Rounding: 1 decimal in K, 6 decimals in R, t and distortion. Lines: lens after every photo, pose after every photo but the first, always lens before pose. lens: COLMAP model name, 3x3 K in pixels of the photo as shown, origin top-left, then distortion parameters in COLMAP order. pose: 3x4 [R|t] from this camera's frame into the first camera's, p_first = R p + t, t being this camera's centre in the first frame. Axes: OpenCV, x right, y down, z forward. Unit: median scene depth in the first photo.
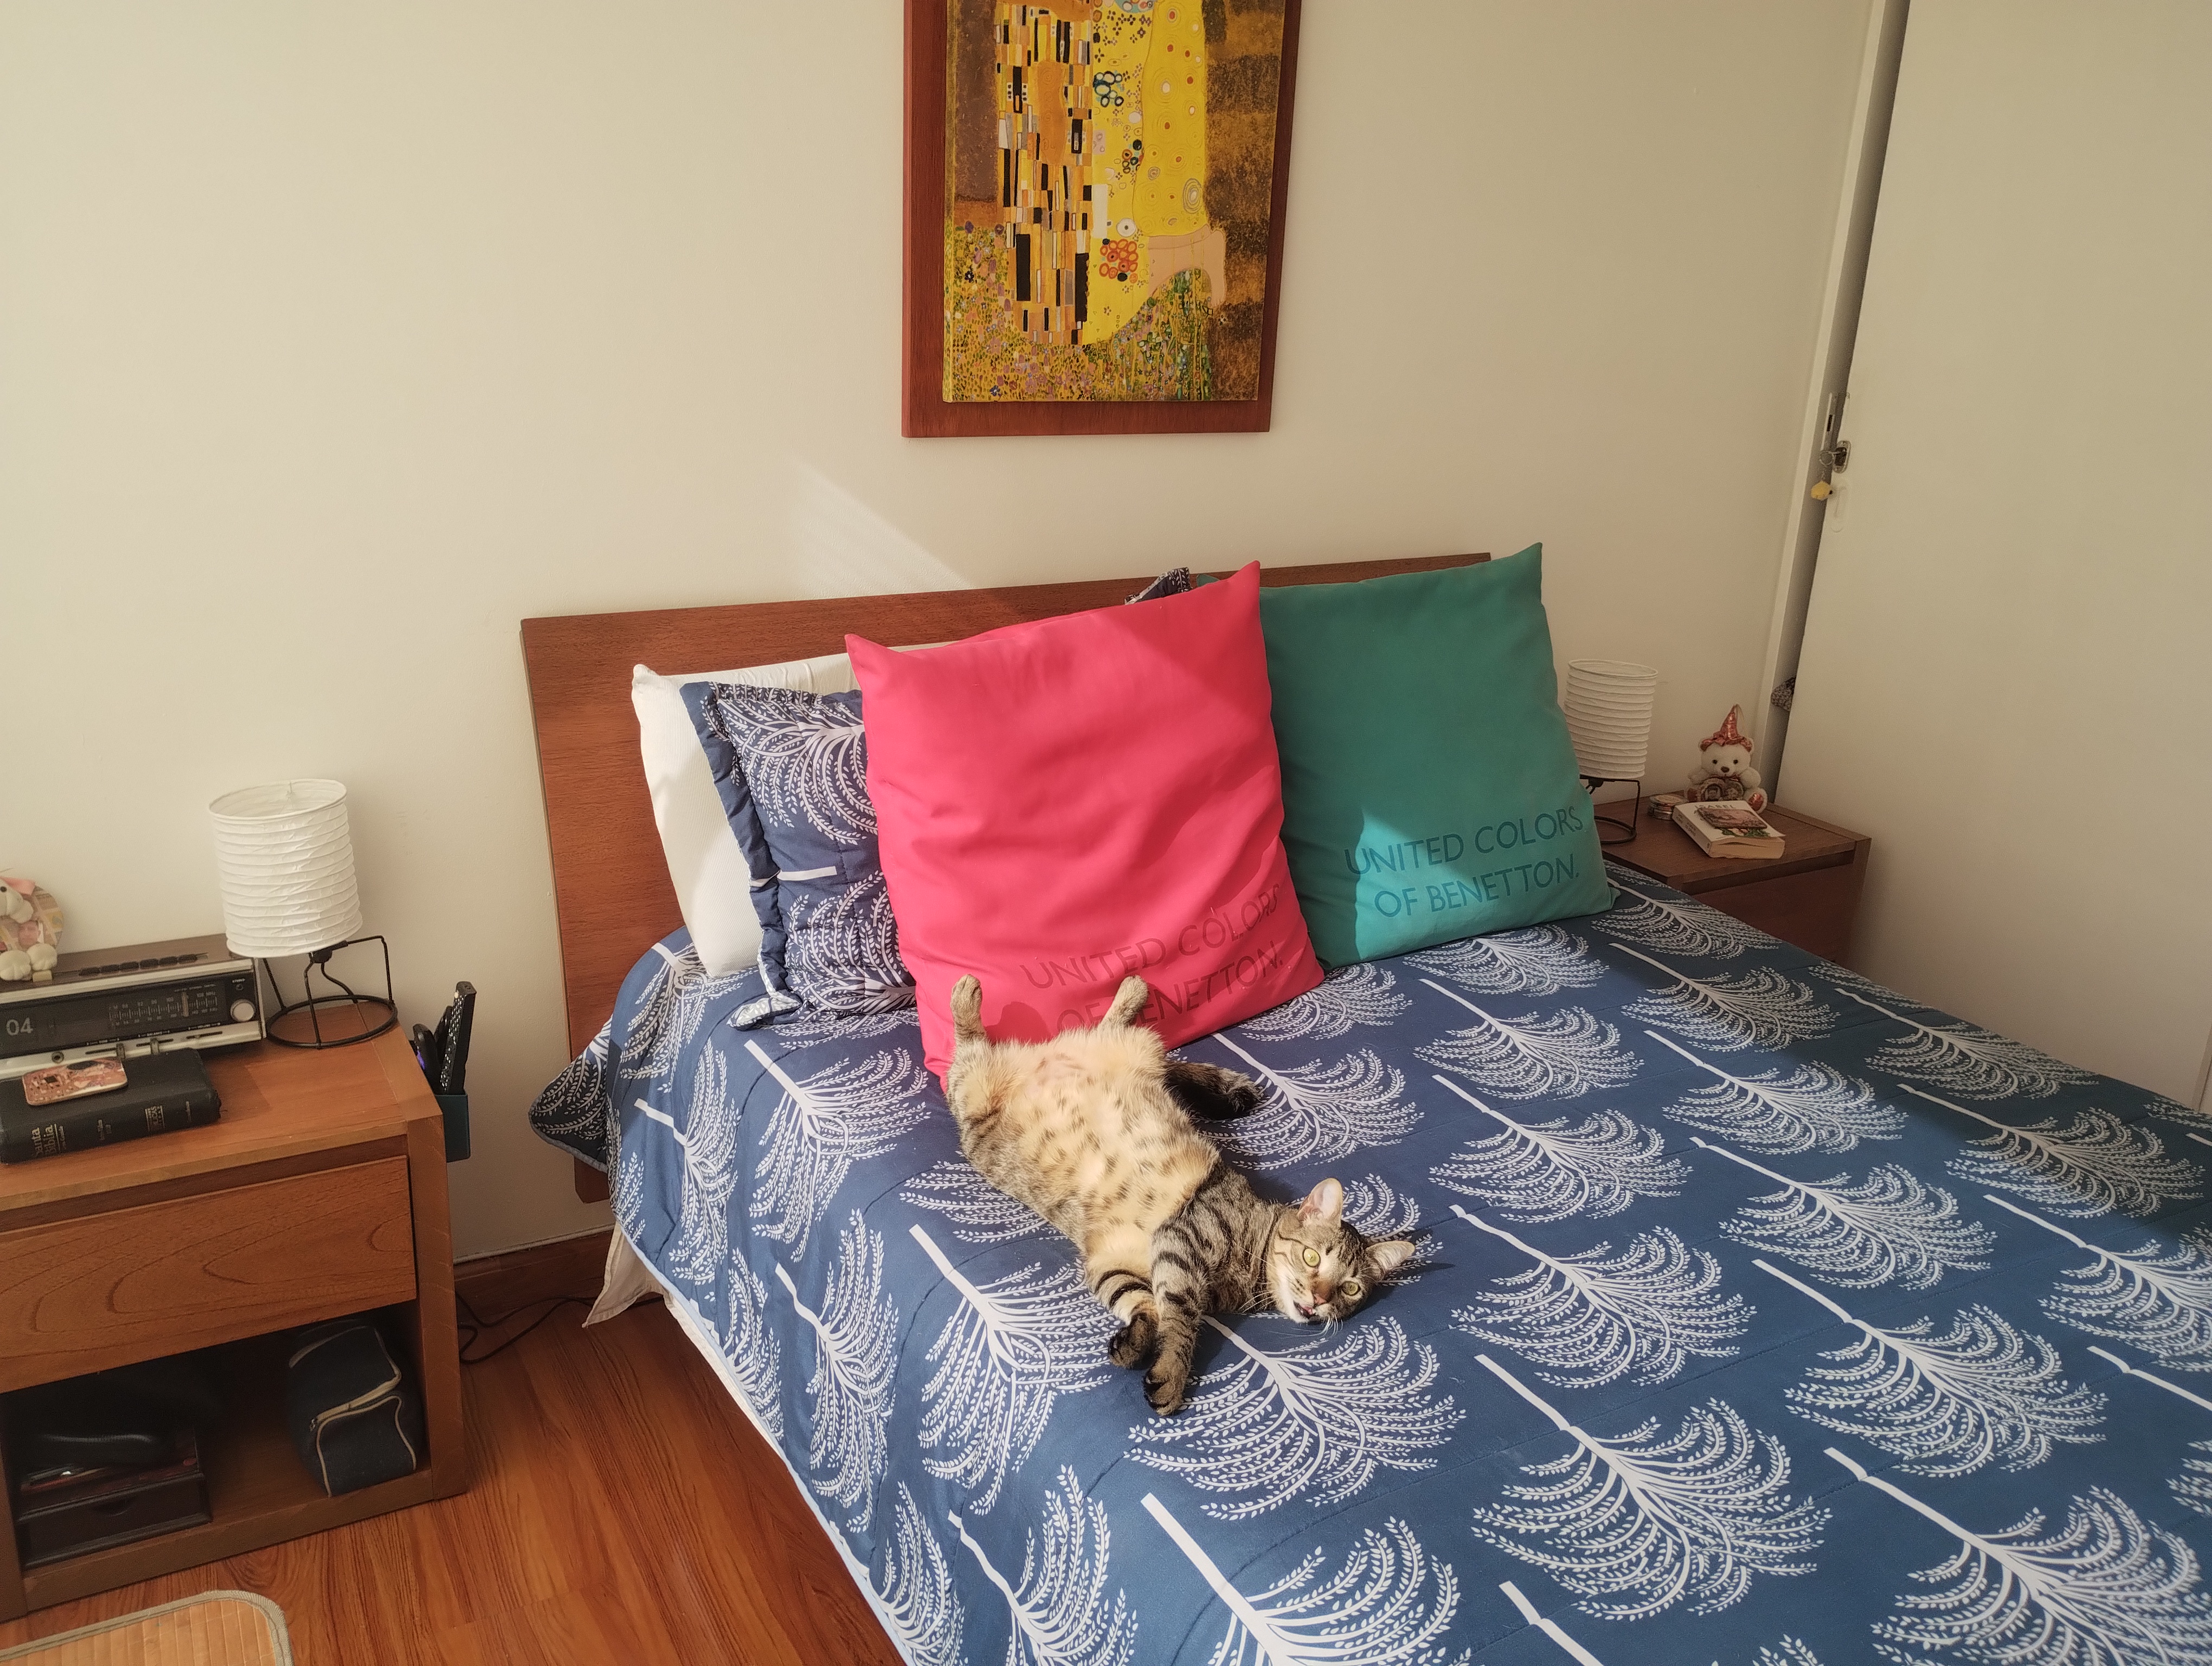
lens RADIAL K [[1819.6, 0, 1106.0], [0, 1819.6, 833.0], [0, 0, 1]] dist [0.043519, 0.000843]
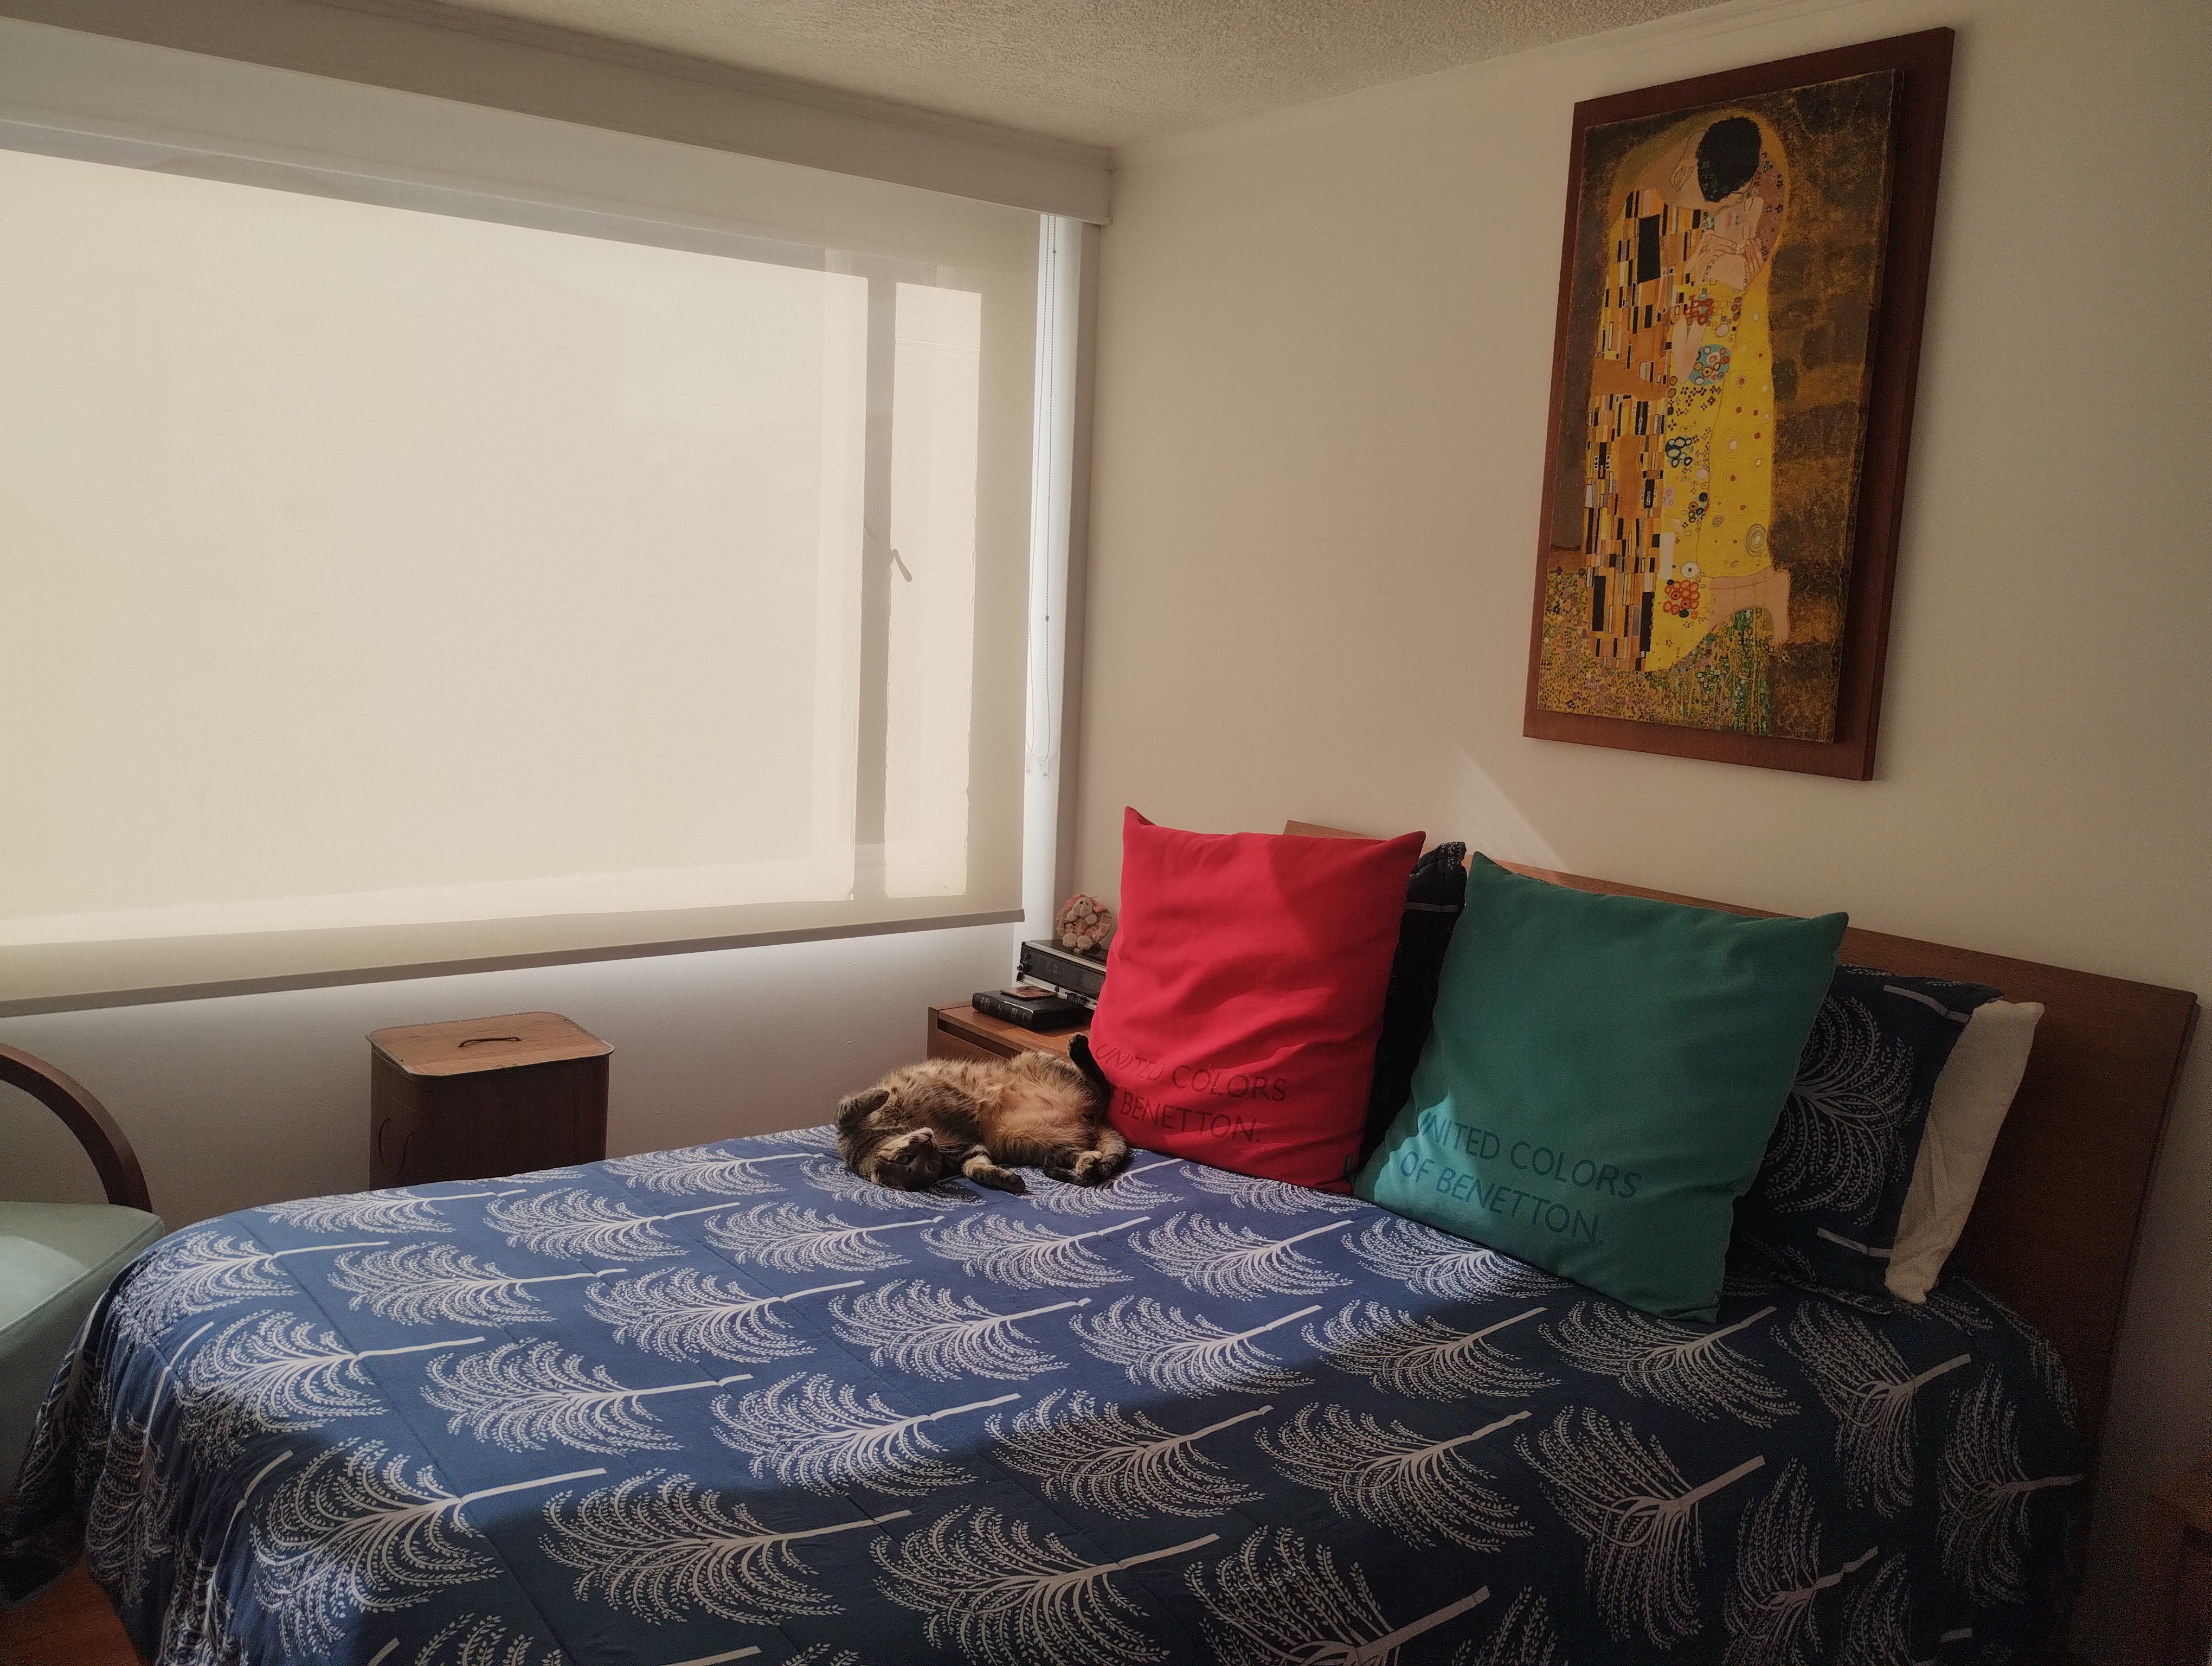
lens RADIAL K [[1818.9, 0, 1094.5], [0, 1818.9, 847.6], [0, 0, 1]] dist [0.062523, -0.069538]
pose [[0.136693, 0.121409, -0.983145, 1.061501], [-0.345562, 0.935963, 0.067536, -0.130242], [0.928387, 0.330506, 0.169894, 0.549575]]
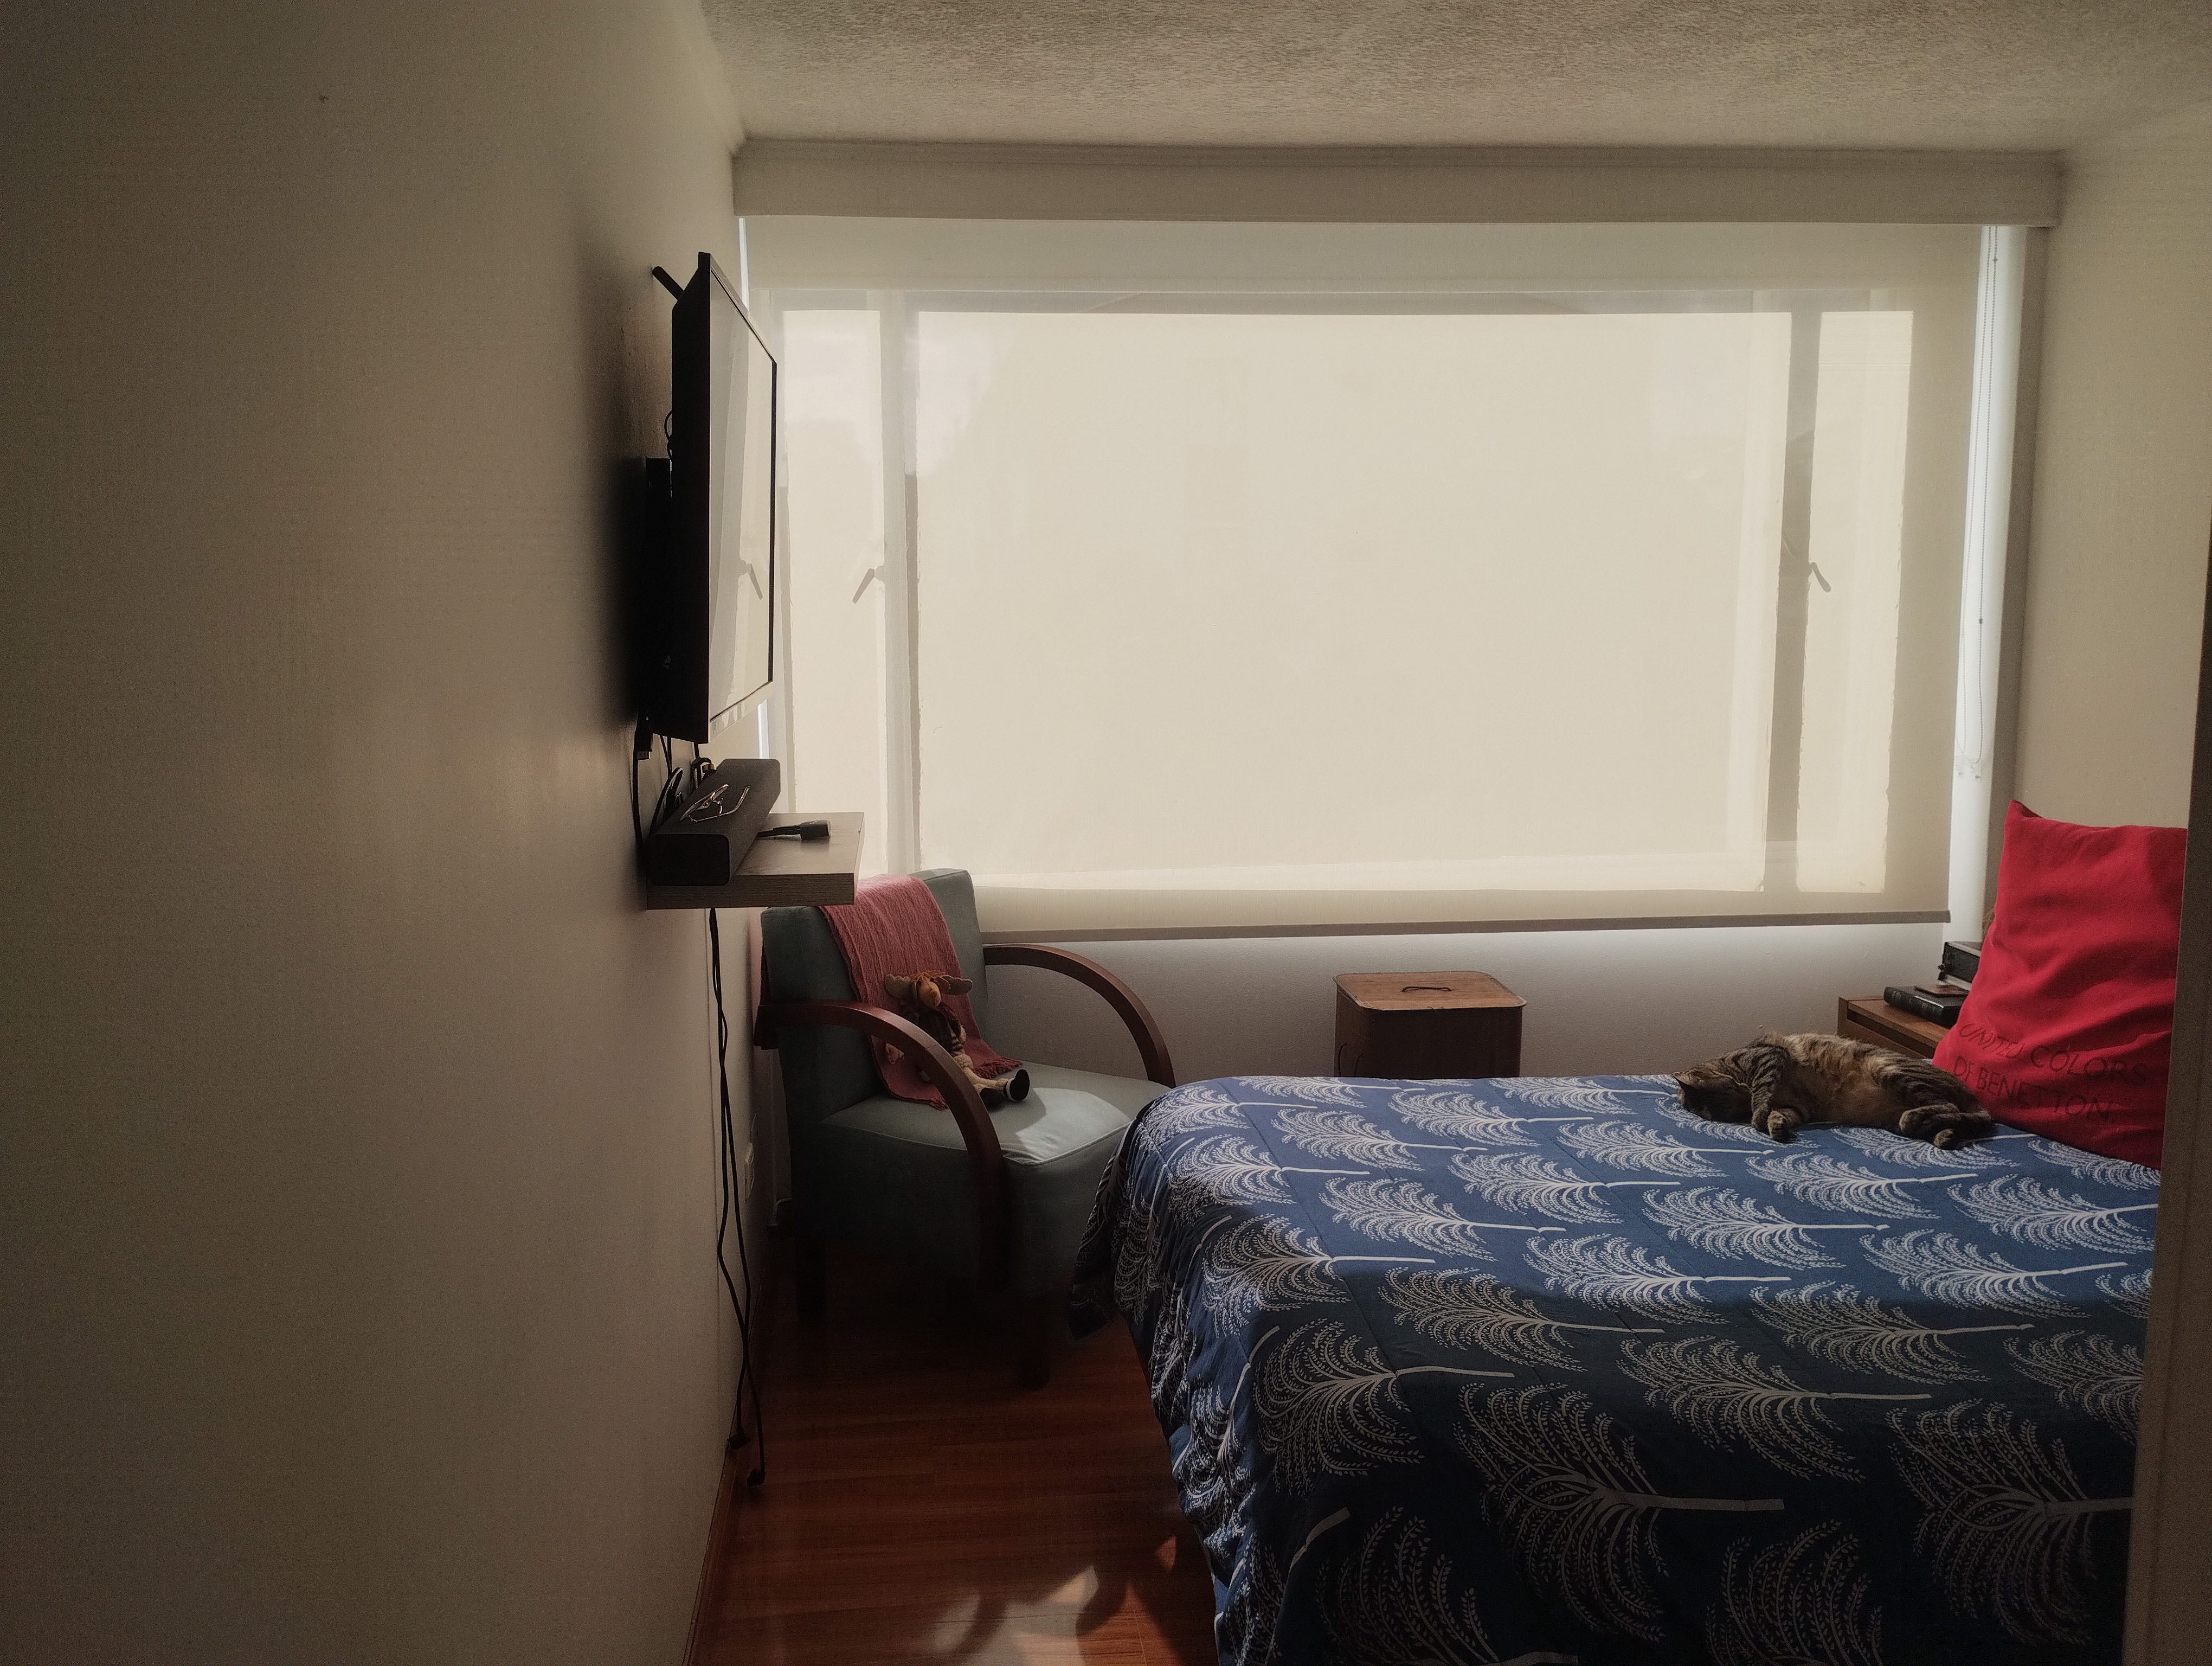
lens RADIAL K [[1818.9, 0, 1094.5], [0, 1818.9, 847.6], [0, 0, 1]] dist [0.062523, -0.069538]
pose [[-0.398069, 0.104934, -0.911334, 1.269702], [-0.292398, 0.927107, 0.234470, -0.162016], [0.869508, 0.359807, -0.338370, 0.655711]]
